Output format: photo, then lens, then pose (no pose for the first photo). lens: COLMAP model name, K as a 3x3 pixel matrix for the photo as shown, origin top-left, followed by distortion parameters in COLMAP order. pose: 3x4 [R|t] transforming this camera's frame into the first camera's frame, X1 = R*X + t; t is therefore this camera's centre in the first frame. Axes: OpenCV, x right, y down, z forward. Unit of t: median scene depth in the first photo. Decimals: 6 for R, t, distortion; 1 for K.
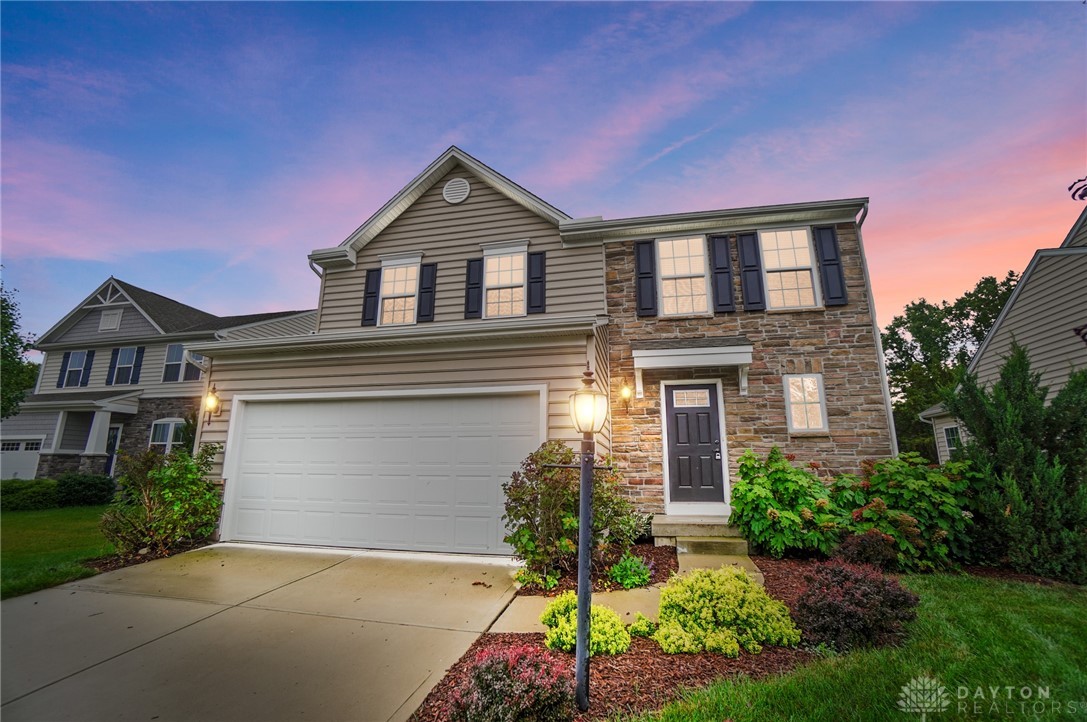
lens RADIAL K [[479.2, 0, 547.6], [0, 479.2, 363.2], [0, 0, 1]] dist [-0.011910, 0.009086]
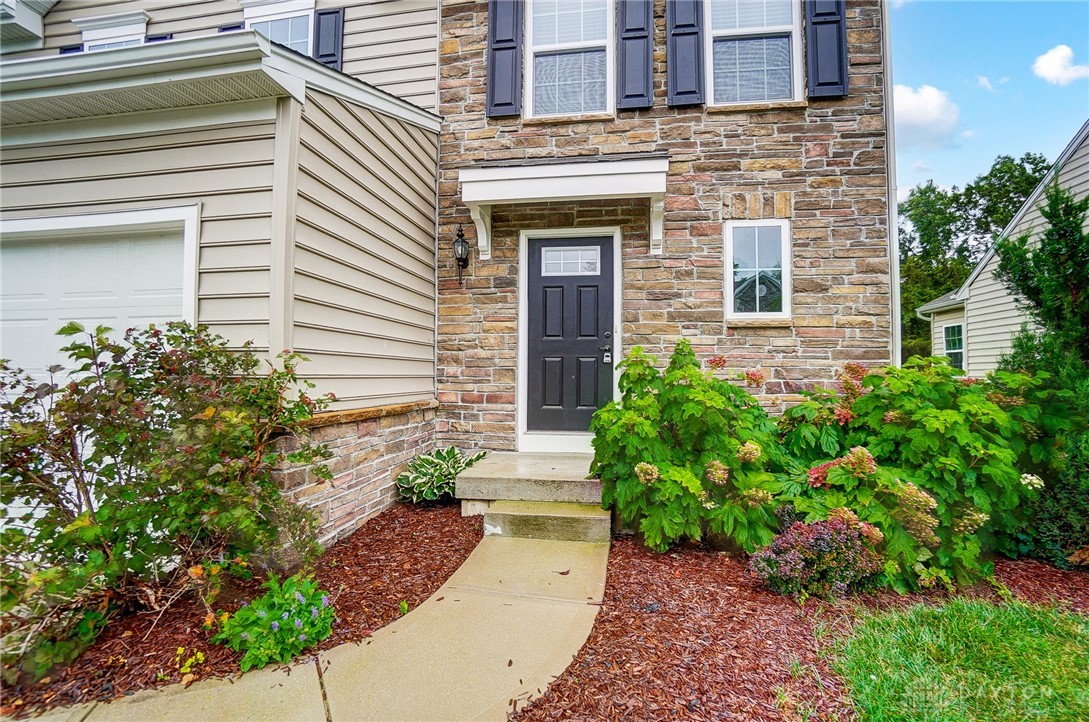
lens RADIAL K [[497.9, 0, 544.6], [0, 497.9, 349.1], [0, 0, 1]] dist [-0.049240, 0.024811]
pose [[0.999582, 0.009465, 0.027301, 0.258136], [-0.014178, 0.983933, 0.177972, 0.073034], [-0.025177, -0.178285, 0.983657, 0.389324]]
